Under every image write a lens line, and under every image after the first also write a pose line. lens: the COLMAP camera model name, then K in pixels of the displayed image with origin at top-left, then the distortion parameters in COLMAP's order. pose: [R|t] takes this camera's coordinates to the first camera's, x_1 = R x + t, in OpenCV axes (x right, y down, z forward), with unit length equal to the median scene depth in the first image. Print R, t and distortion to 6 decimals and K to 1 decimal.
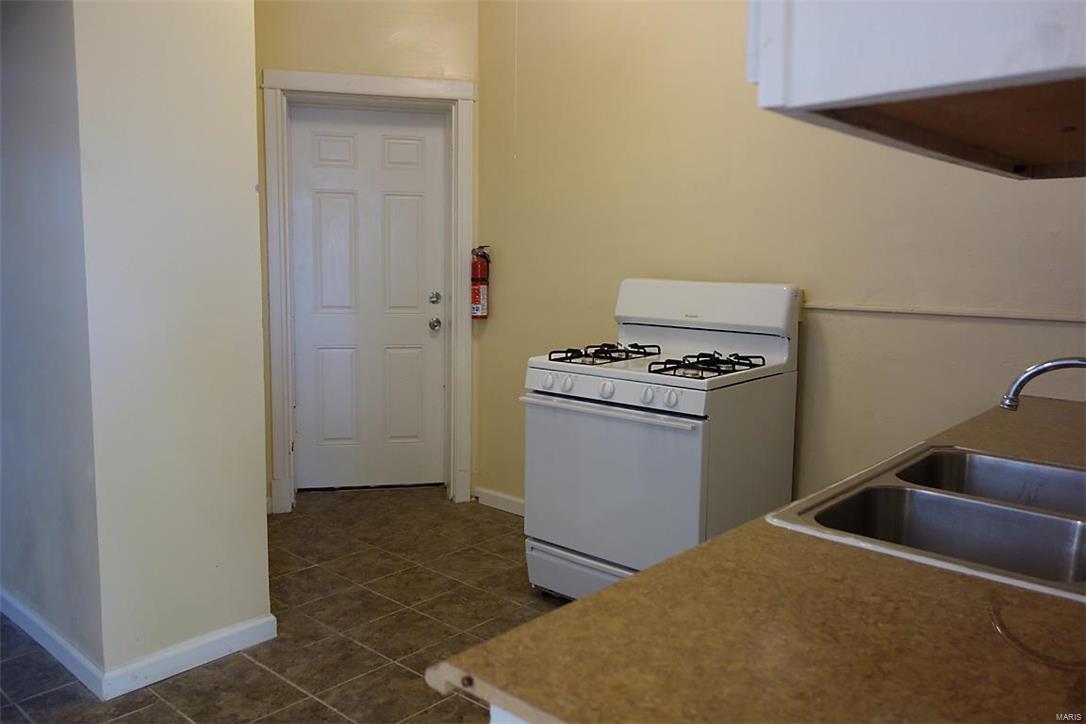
lens RADIAL K [[857.8, 0, 542.4], [0, 857.8, 358.3], [0, 0, 1]] dist [0.023533, -0.014263]
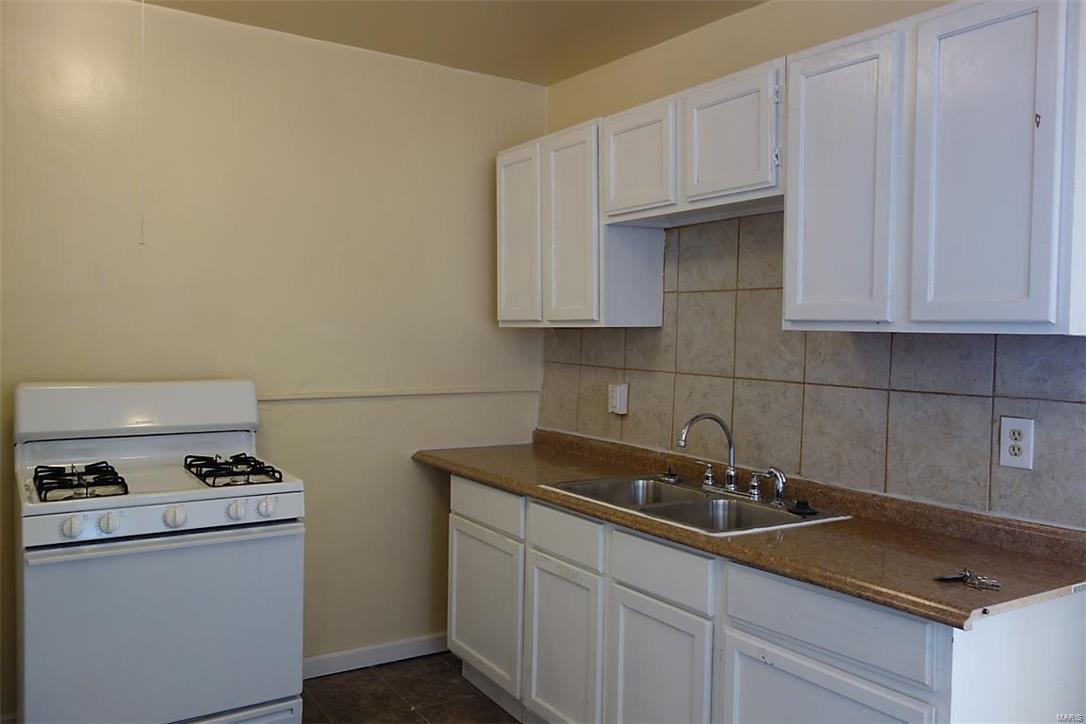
lens RADIAL K [[857.8, 0, 543.4], [0, 857.8, 365.8], [0, 0, 1]] dist [0.023533, -0.014263]
pose [[0.262511, -0.040247, 0.964089, -0.662399], [0.114822, 0.993334, 0.010203, -0.079554], [-0.958073, 0.108020, 0.265382, 0.440924]]
